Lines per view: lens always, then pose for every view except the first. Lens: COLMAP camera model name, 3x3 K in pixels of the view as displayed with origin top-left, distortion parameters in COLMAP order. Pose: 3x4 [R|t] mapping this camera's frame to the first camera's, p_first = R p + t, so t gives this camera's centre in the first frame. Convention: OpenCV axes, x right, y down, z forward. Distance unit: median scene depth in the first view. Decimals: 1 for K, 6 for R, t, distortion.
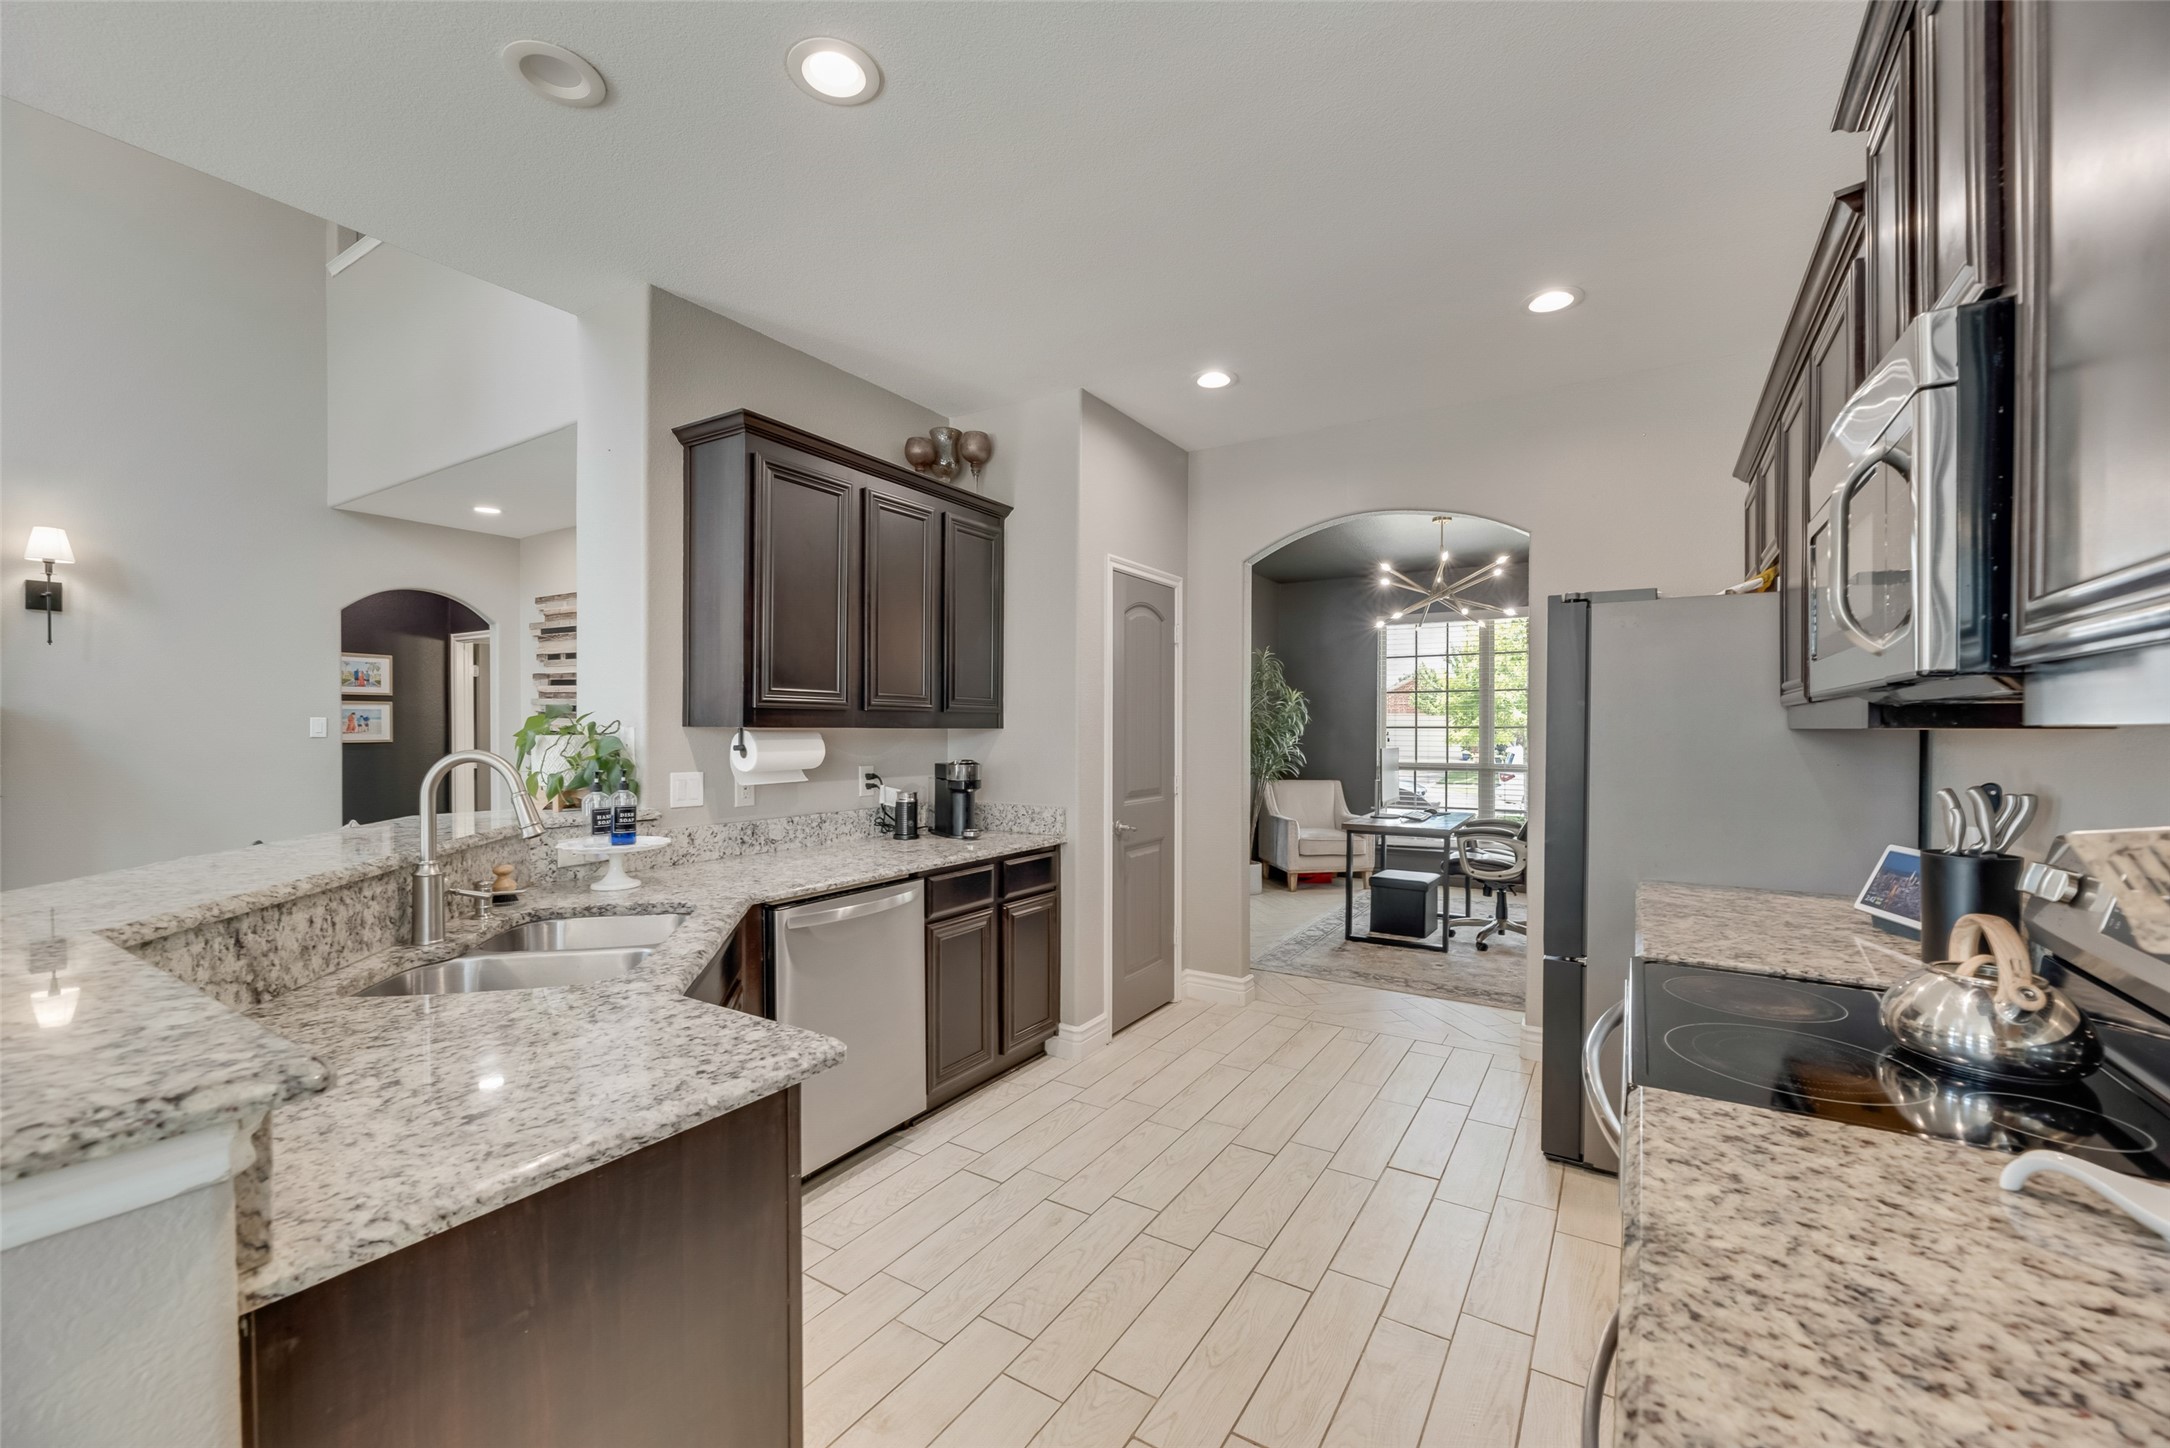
lens RADIAL K [[887.3, 0, 1069.7], [0, 887.3, 723.1], [0, 0, 1]] dist [-0.012381, -0.000504]
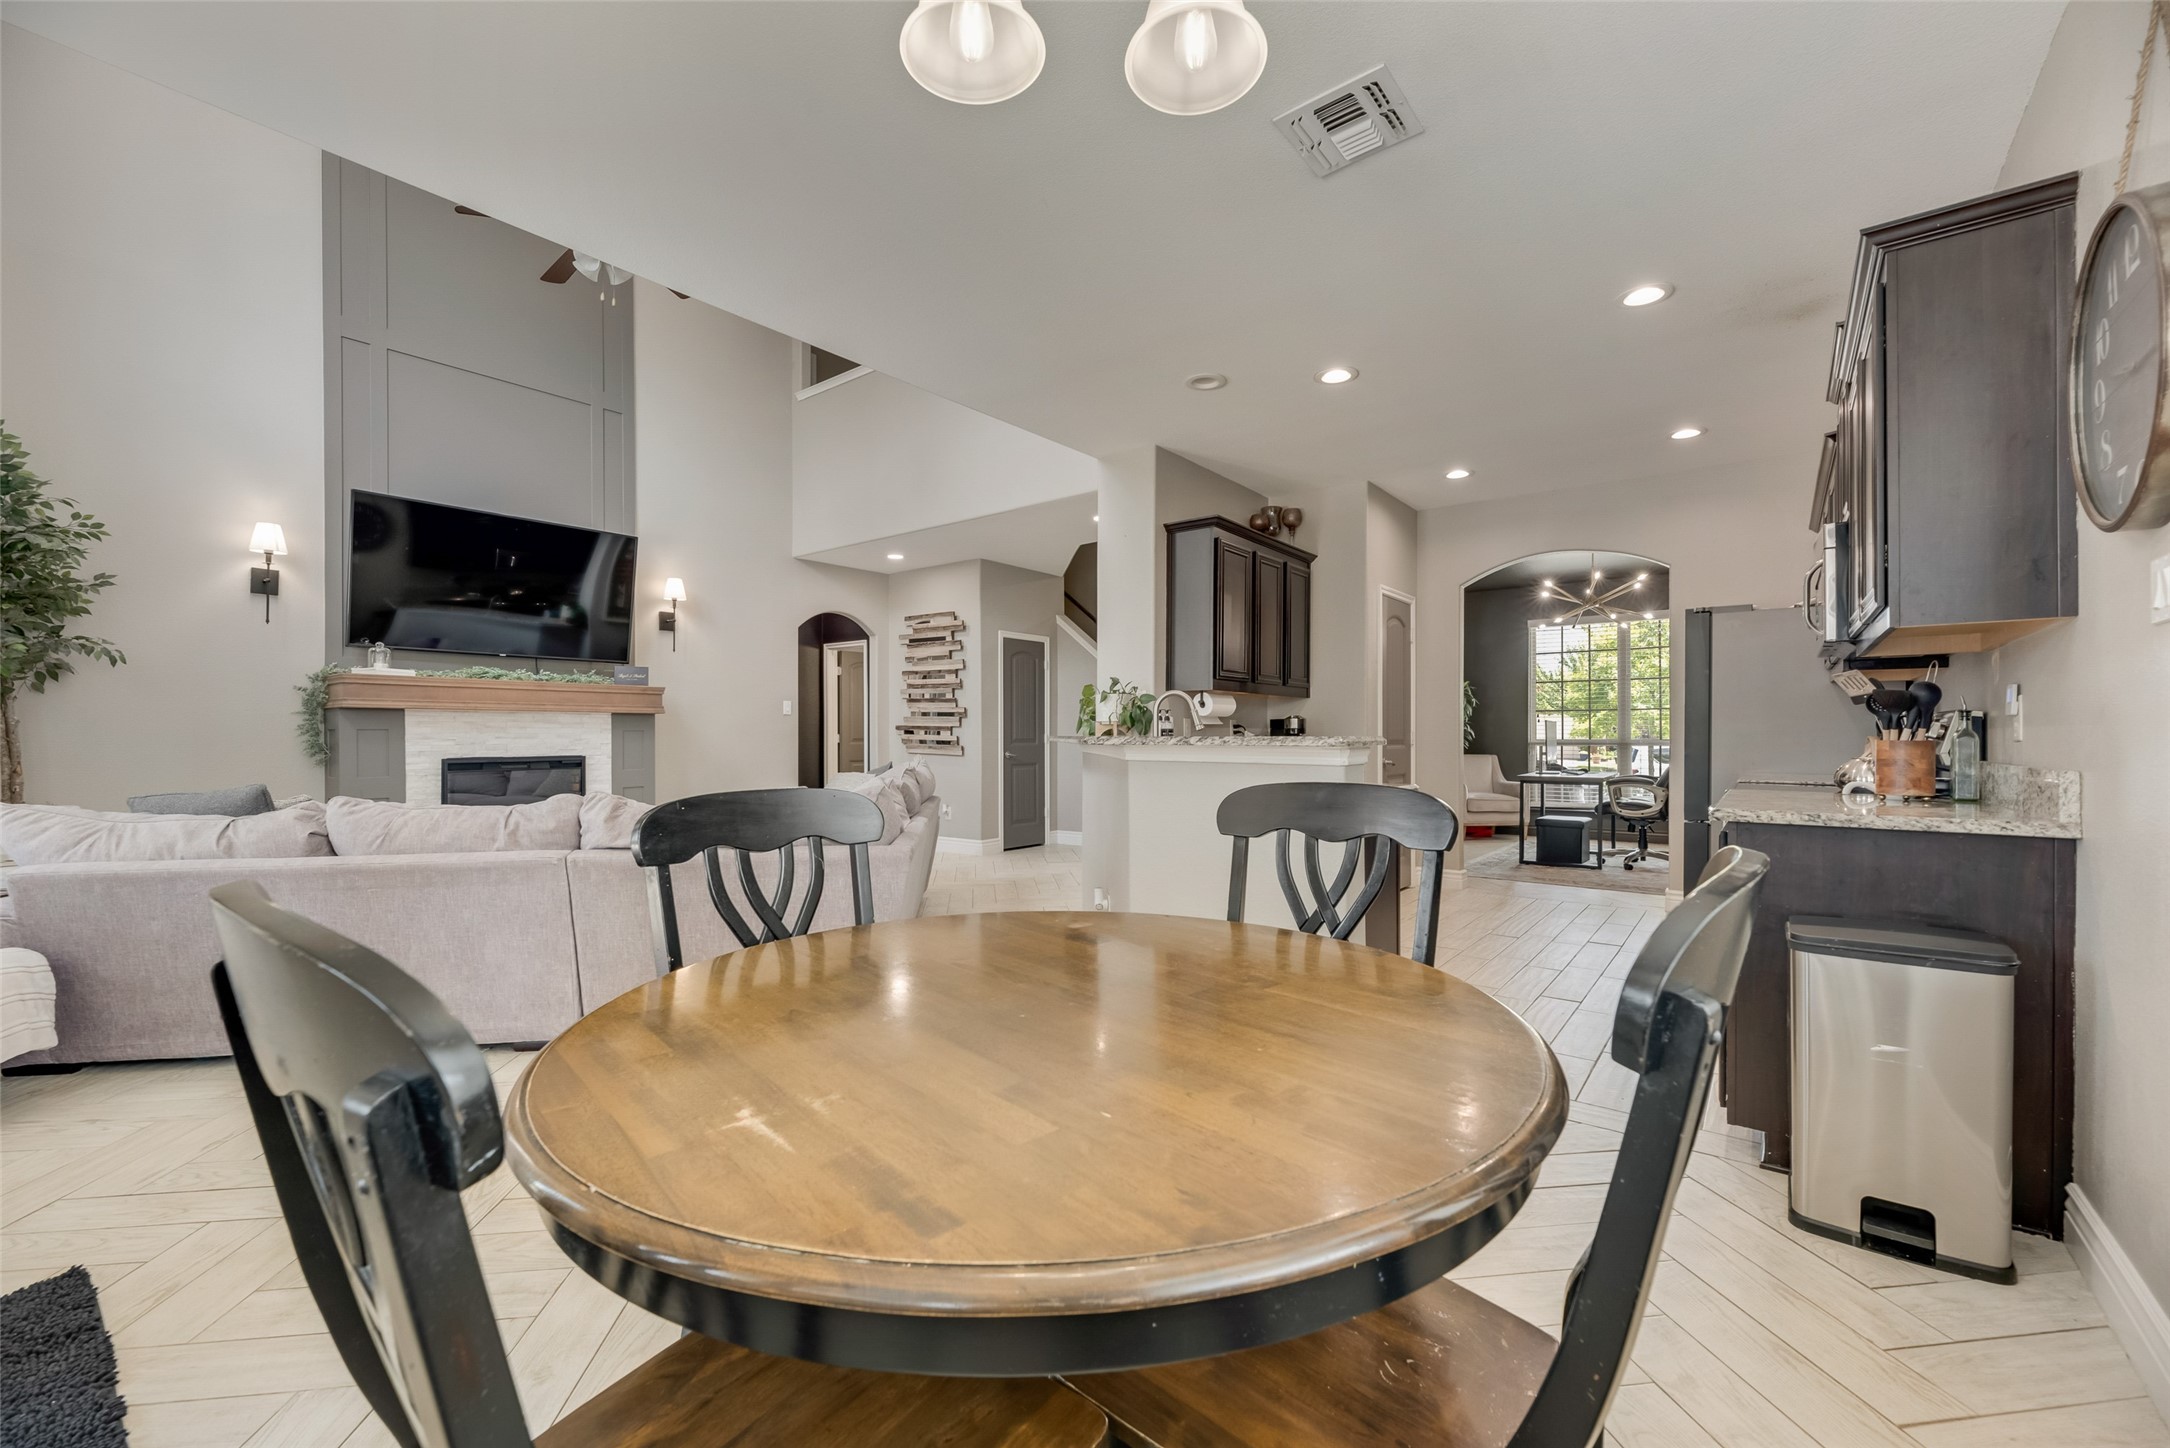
lens RADIAL K [[887.3, 0, 1065.0], [0, 887.3, 723.6], [0, 0, 1]] dist [-0.012381, -0.000504]
pose [[0.994596, -0.004702, -0.103712, -0.266647], [0.004031, 0.999970, -0.006676, 0.046558], [0.103740, 0.006222, 0.994585, -0.458295]]
